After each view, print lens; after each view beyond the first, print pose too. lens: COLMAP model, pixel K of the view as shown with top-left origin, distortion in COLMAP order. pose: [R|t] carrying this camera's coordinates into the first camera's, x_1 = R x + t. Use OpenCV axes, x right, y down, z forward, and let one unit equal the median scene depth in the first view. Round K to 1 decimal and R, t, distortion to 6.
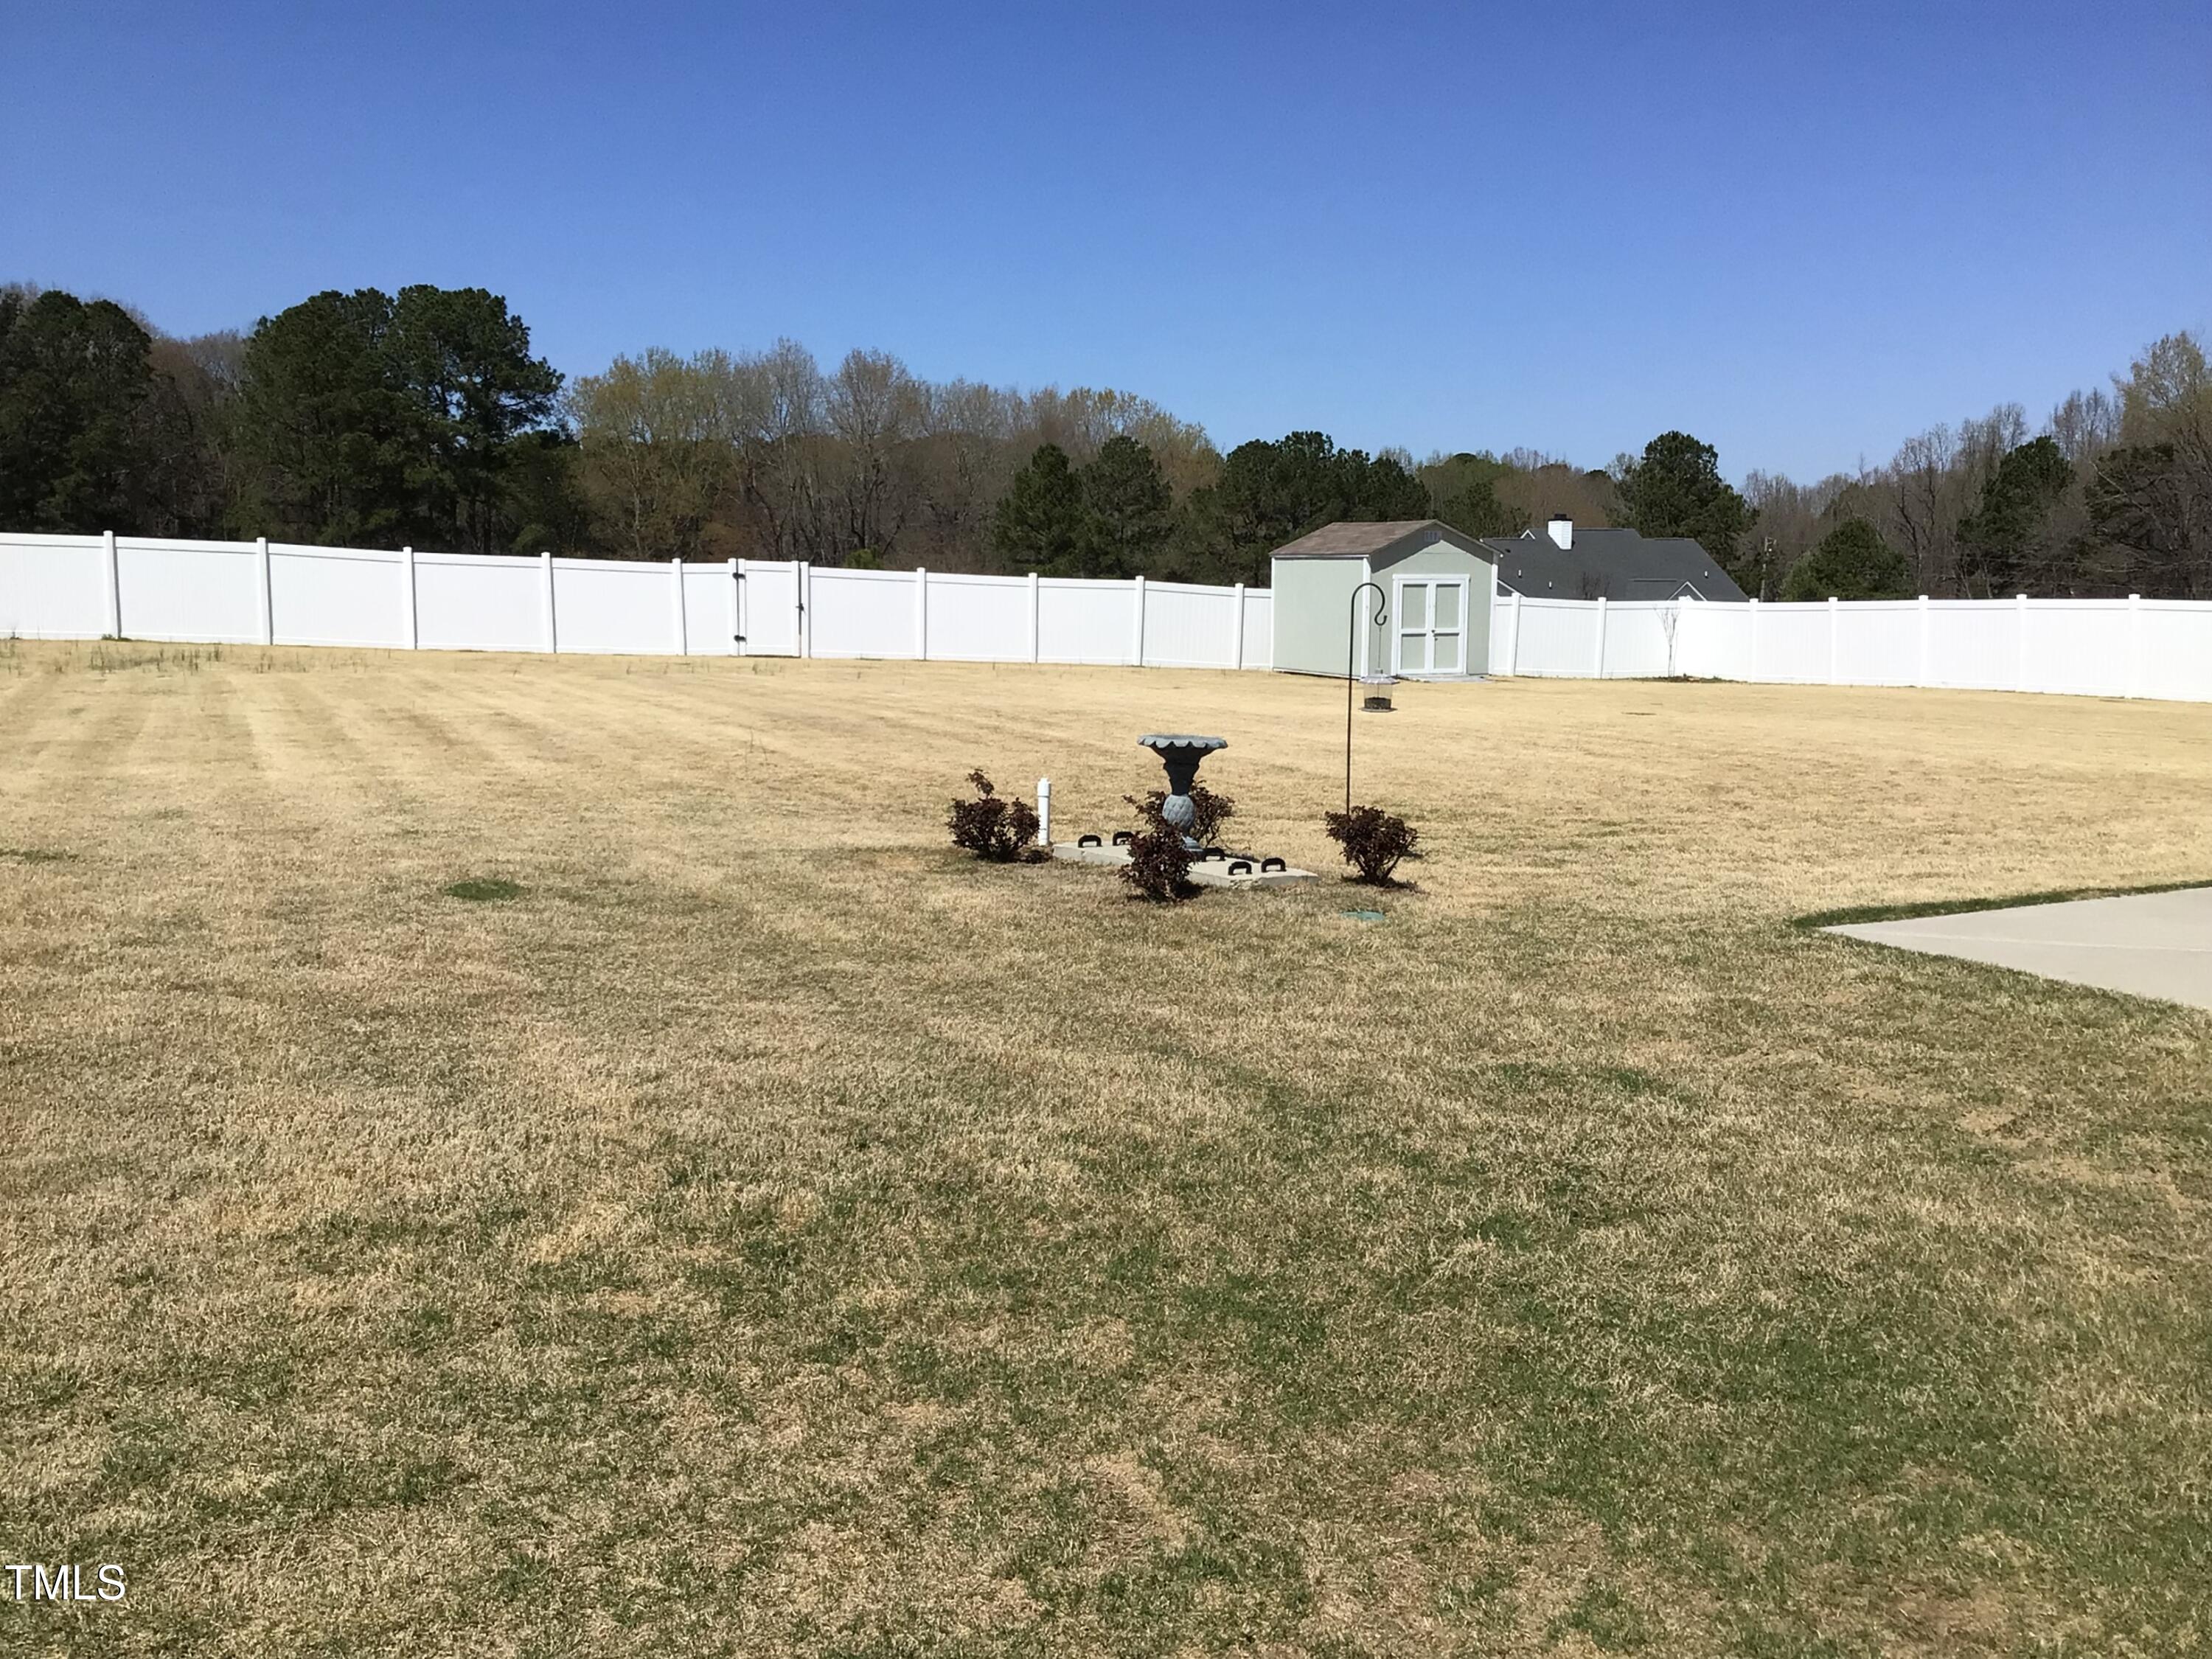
lens RADIAL K [[1990.3, 0, 1106.0], [0, 1990.3, 829.5], [0, 0, 1]] dist [0.106757, -0.190490]
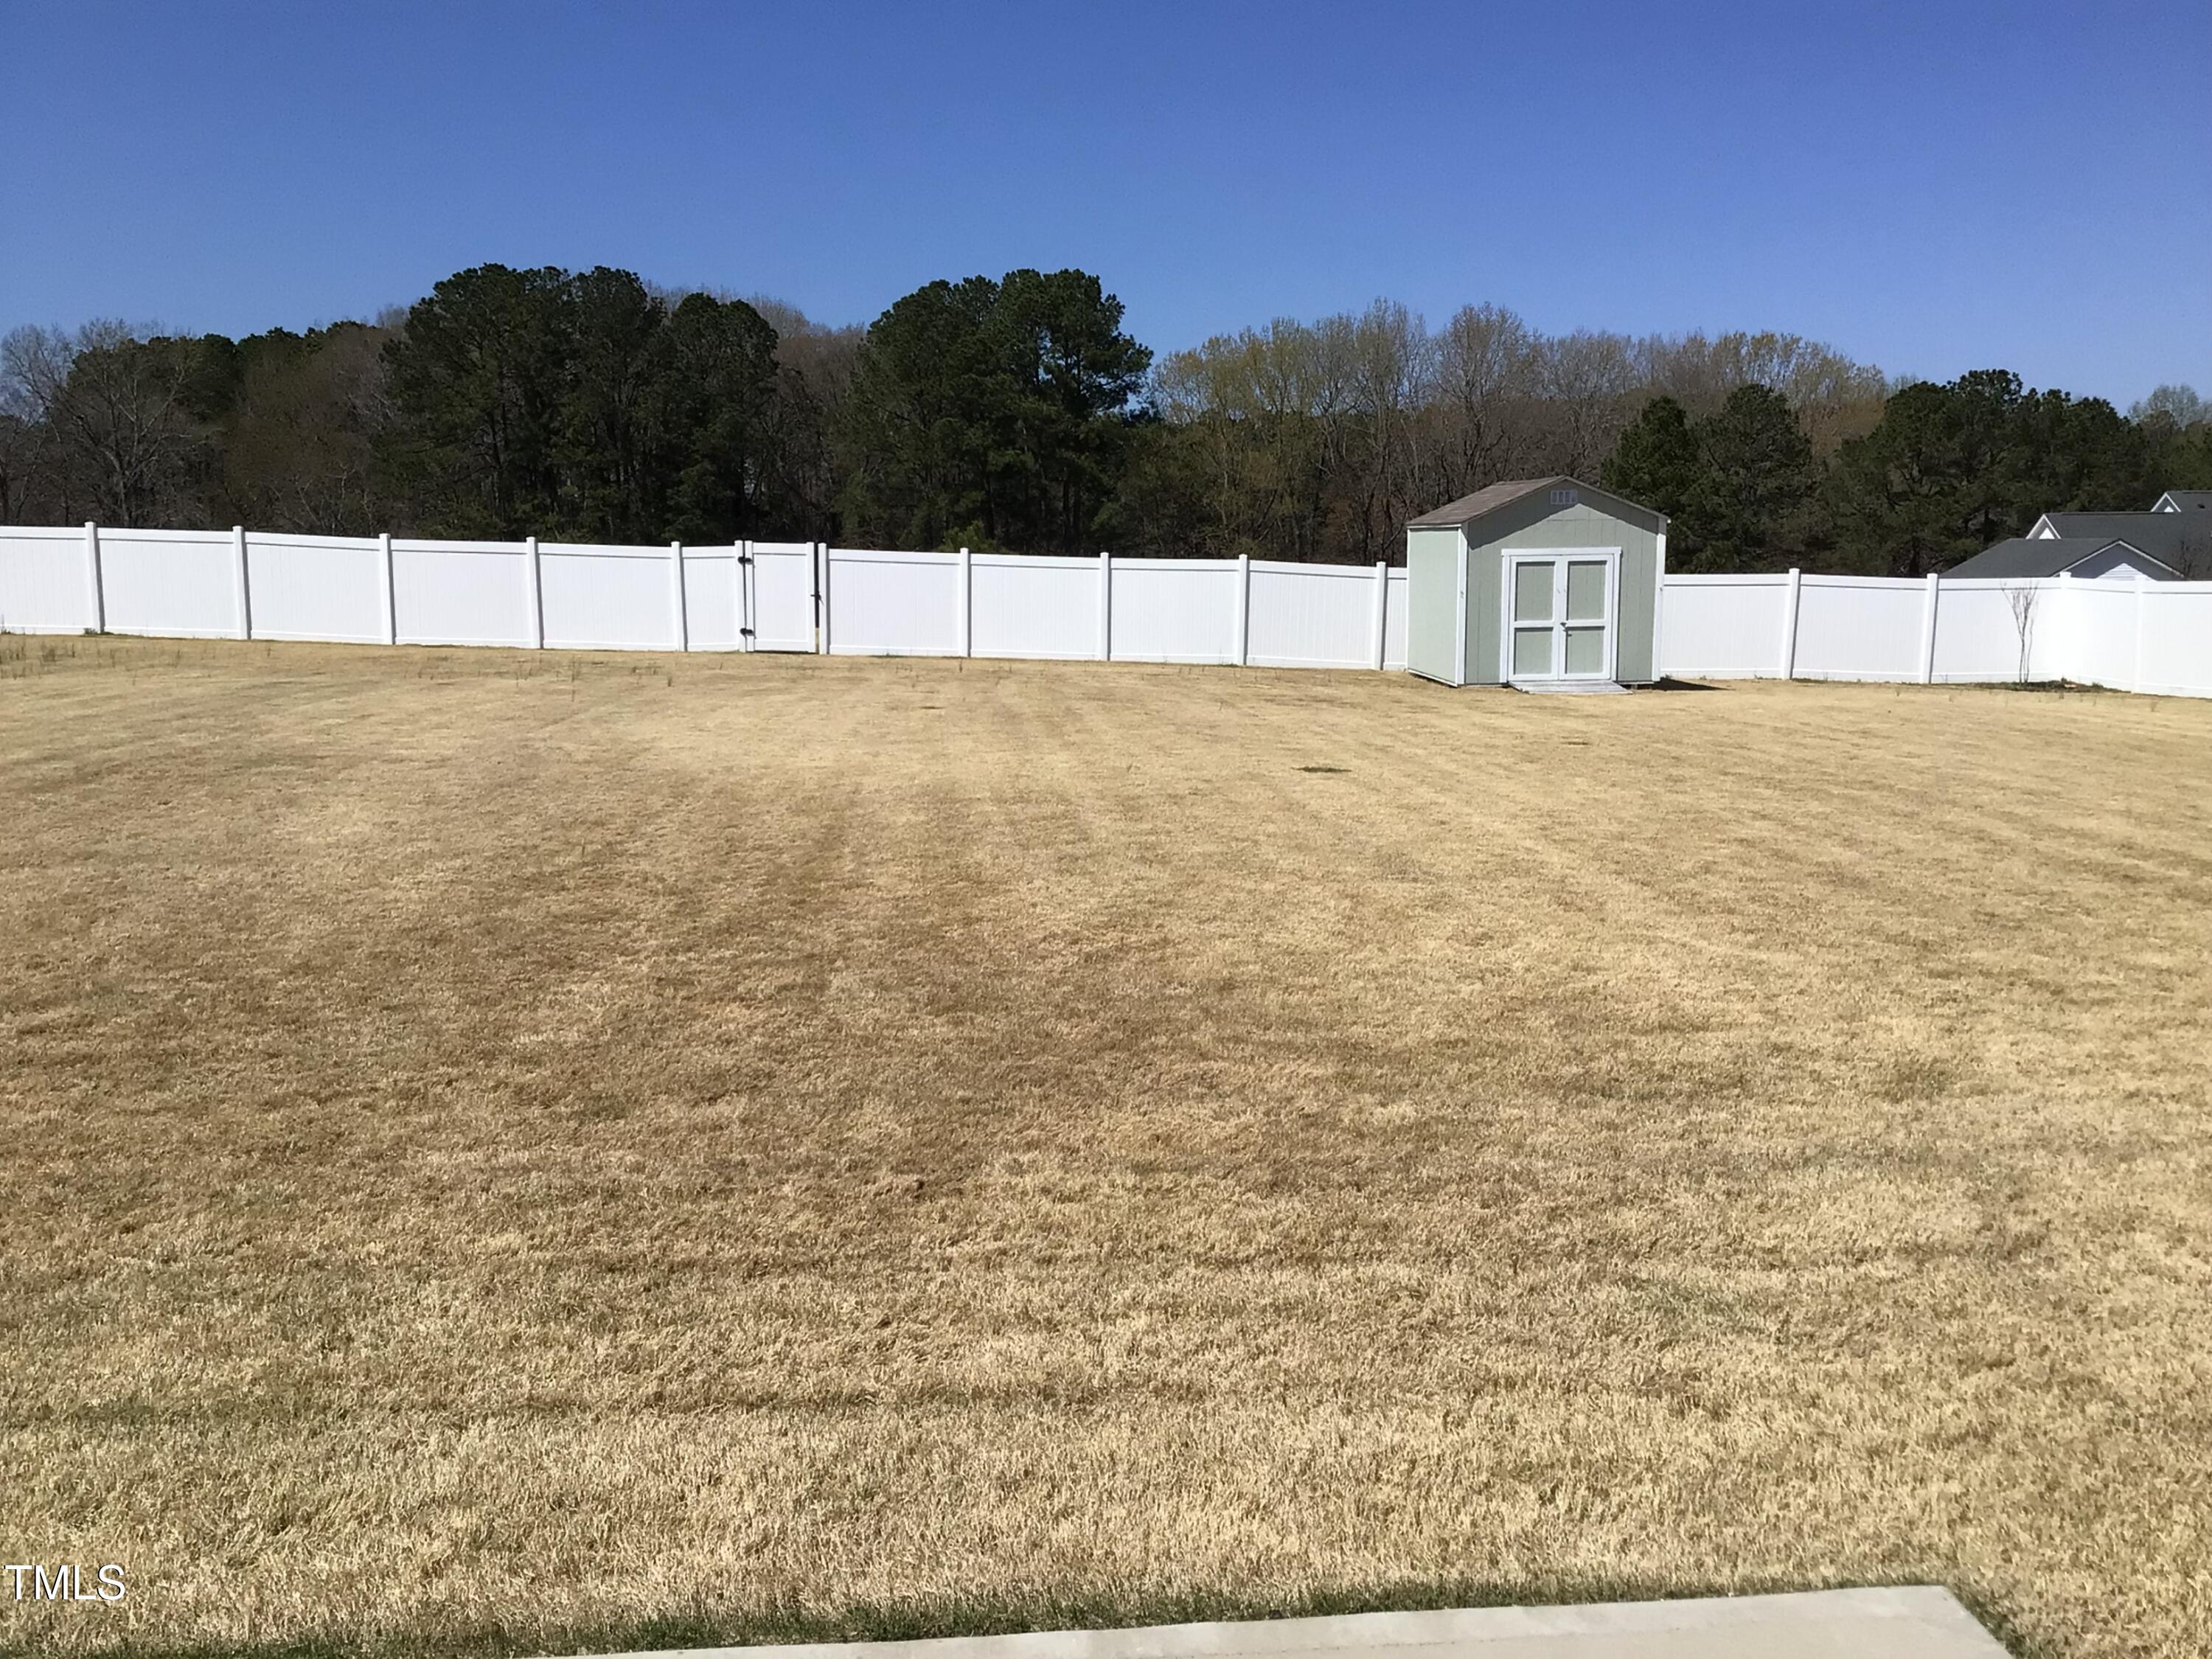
lens RADIAL K [[2012.6, 0, 1137.5], [0, 2012.6, 758.3], [0, 0, 1]] dist [0.269569, -0.773100]
pose [[0.933998, 0.025044, -0.356399, 0.092677], [-0.033072, 0.999318, -0.016450, -0.009923], [0.355744, 0.027151, 0.934189, 0.073566]]
